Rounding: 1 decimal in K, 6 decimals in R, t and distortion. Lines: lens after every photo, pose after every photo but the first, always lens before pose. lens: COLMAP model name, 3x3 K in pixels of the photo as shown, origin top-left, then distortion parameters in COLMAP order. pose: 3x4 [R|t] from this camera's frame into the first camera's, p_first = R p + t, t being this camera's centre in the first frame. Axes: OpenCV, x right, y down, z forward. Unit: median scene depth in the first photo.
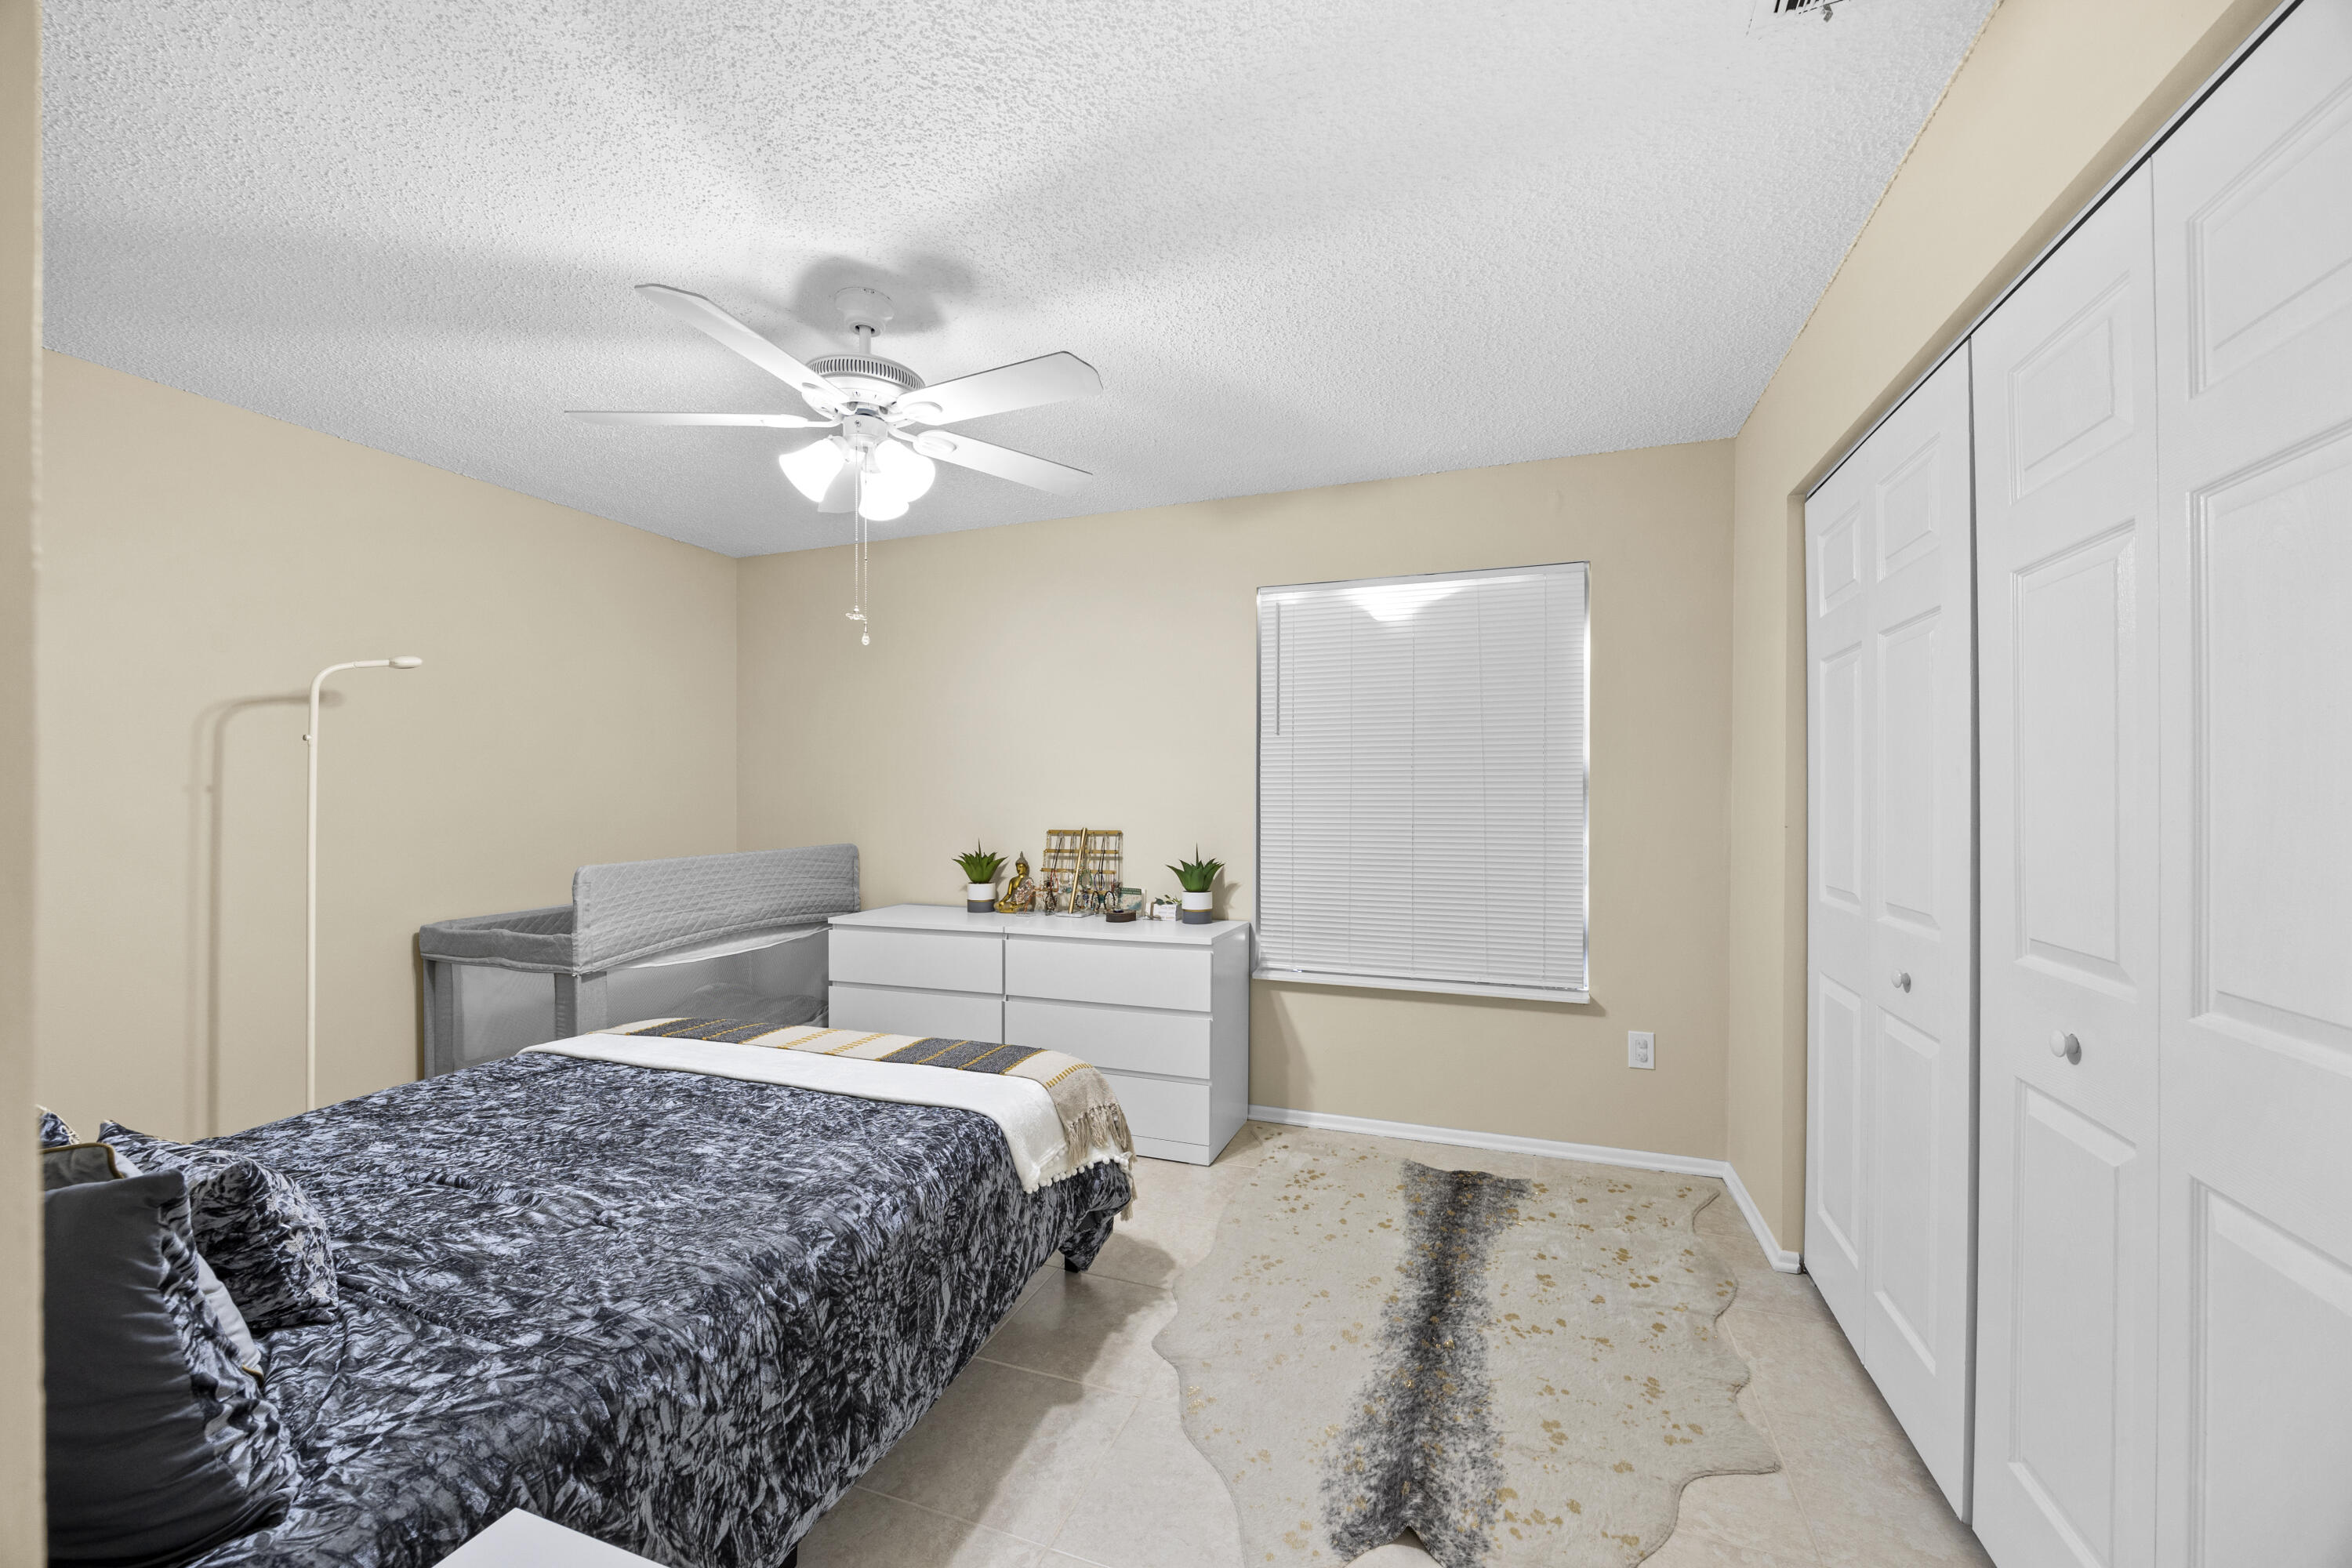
lens RADIAL K [[902.9, 0, 1173.7], [0, 902.9, 800.5], [0, 0, 1]] dist [-0.003725, -0.000097]
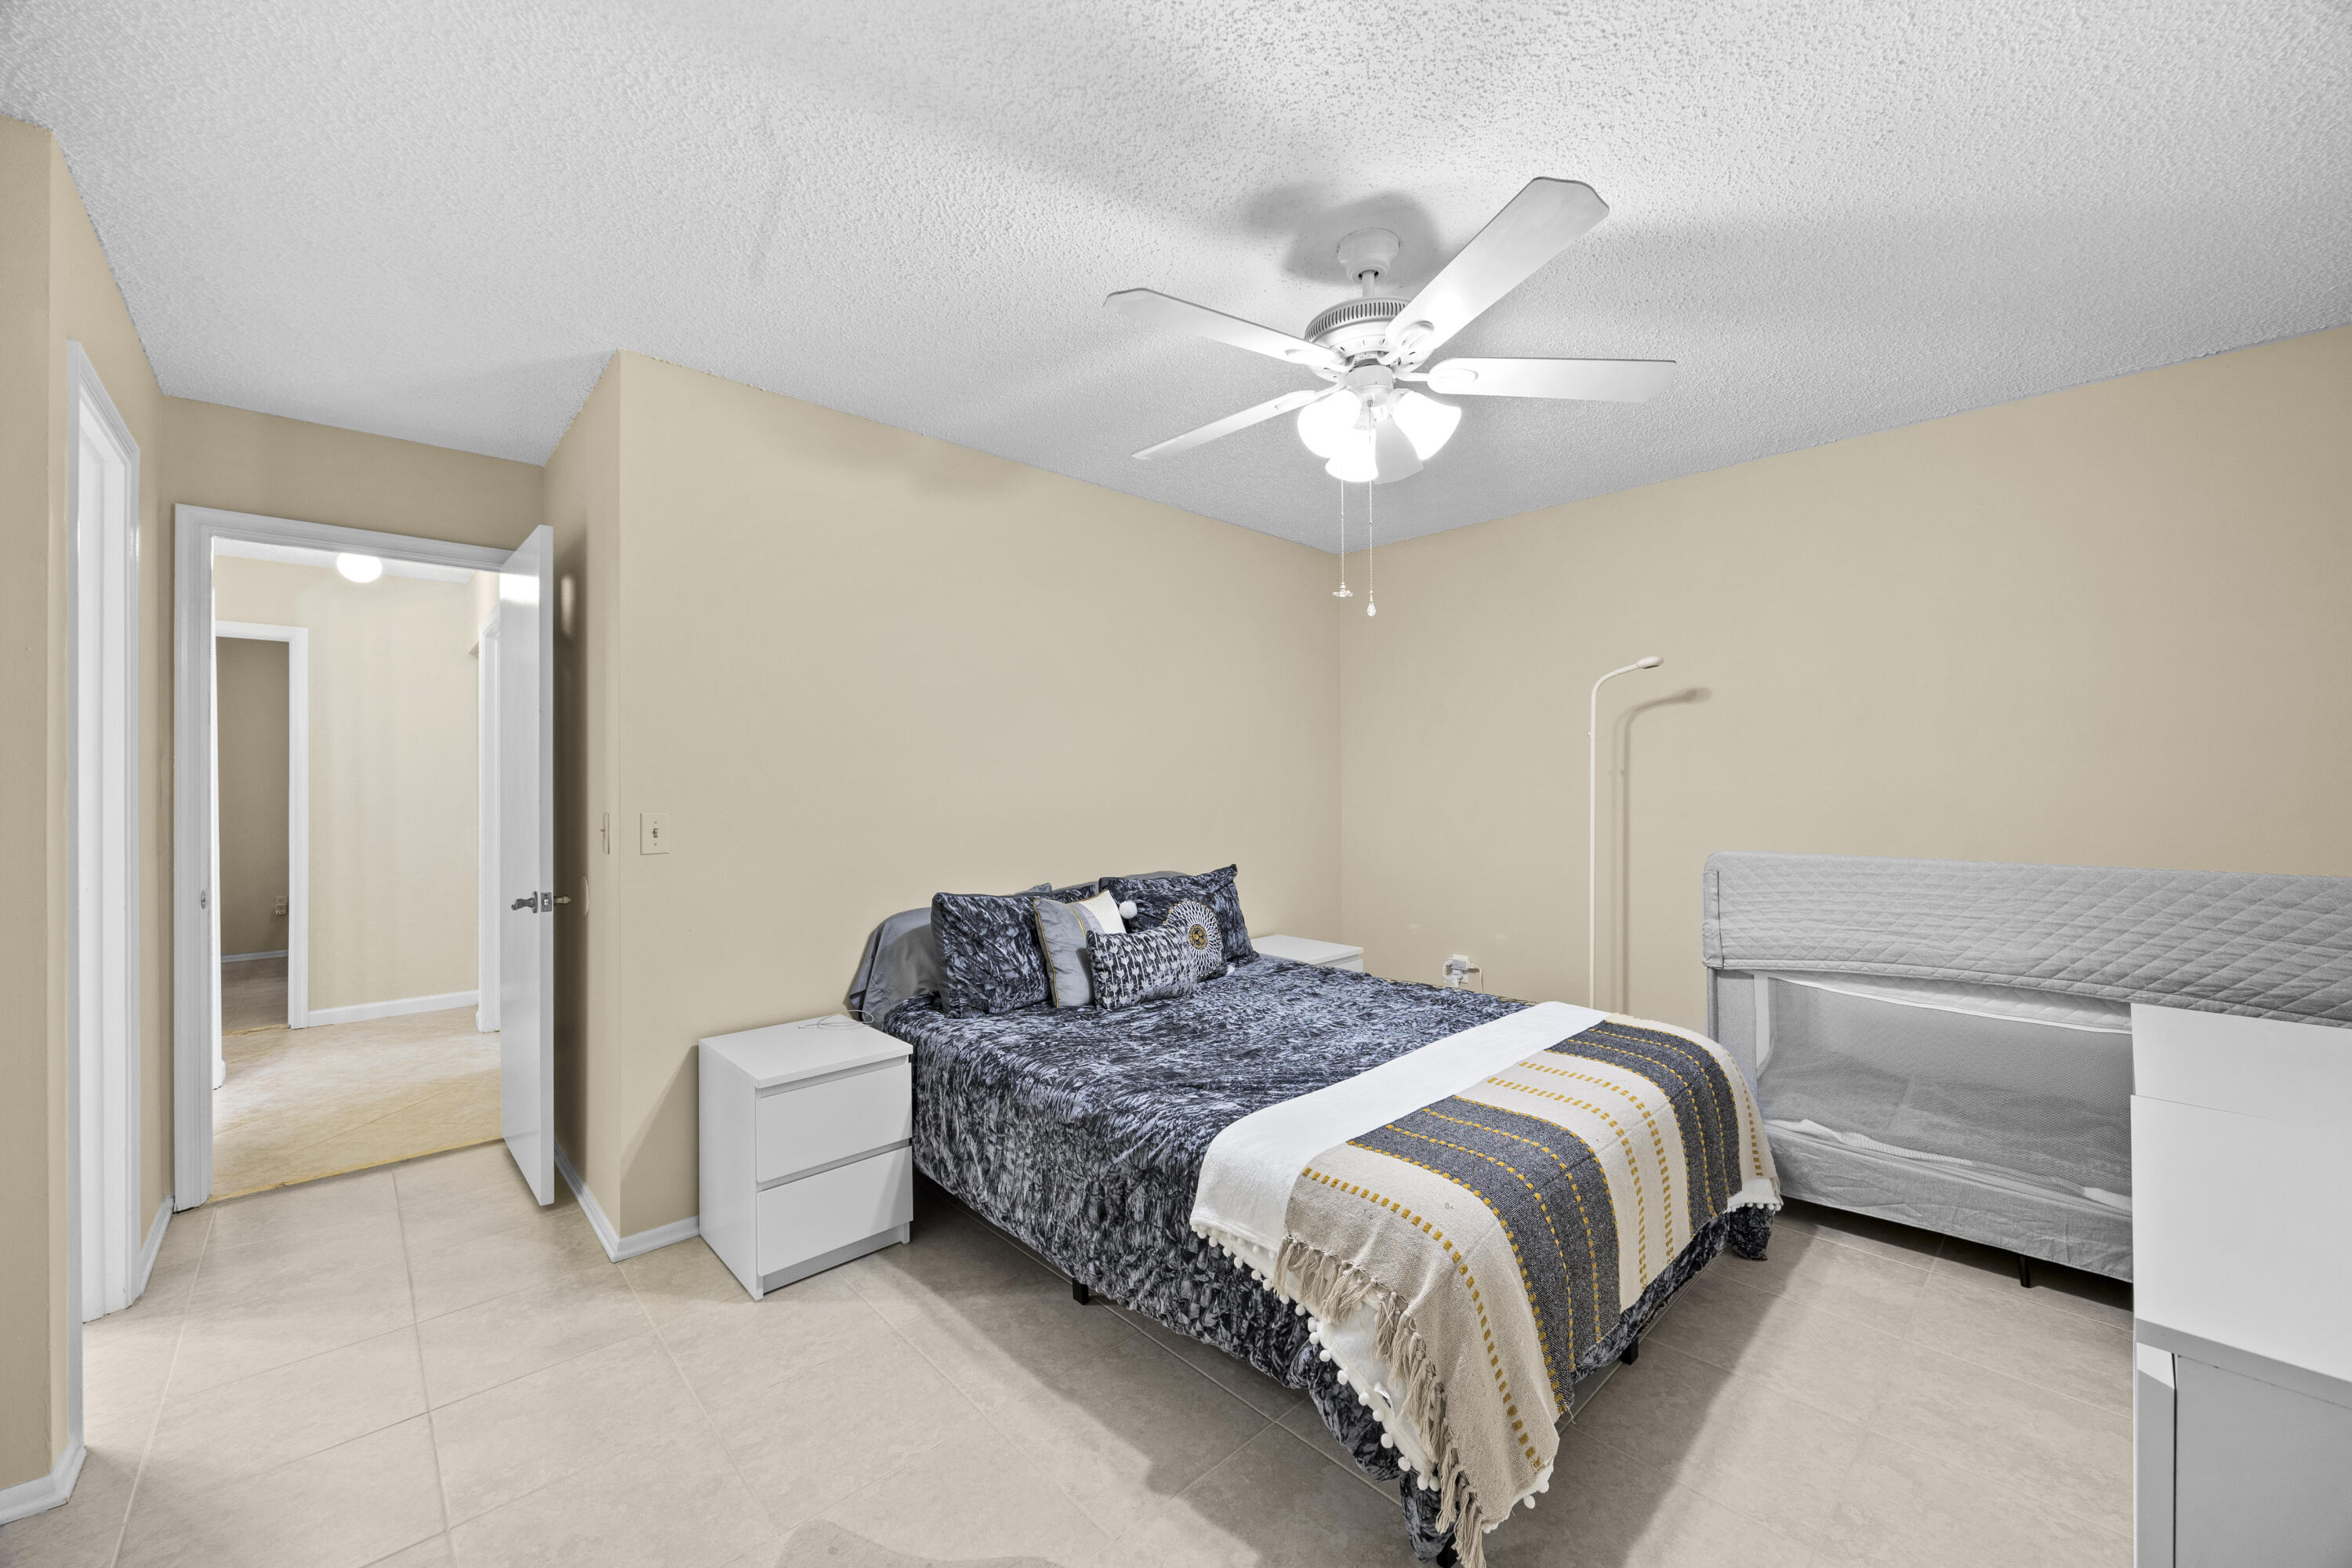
lens RADIAL K [[902.9, 0, 1172.6], [0, 902.9, 775.5], [0, 0, 1]] dist [-0.003725, -0.000097]
pose [[-0.439481, -0.002865, -0.898247, 0.502228], [0.004951, 0.999972, -0.005612, -0.004234], [0.898238, -0.006913, -0.439454, 1.072896]]
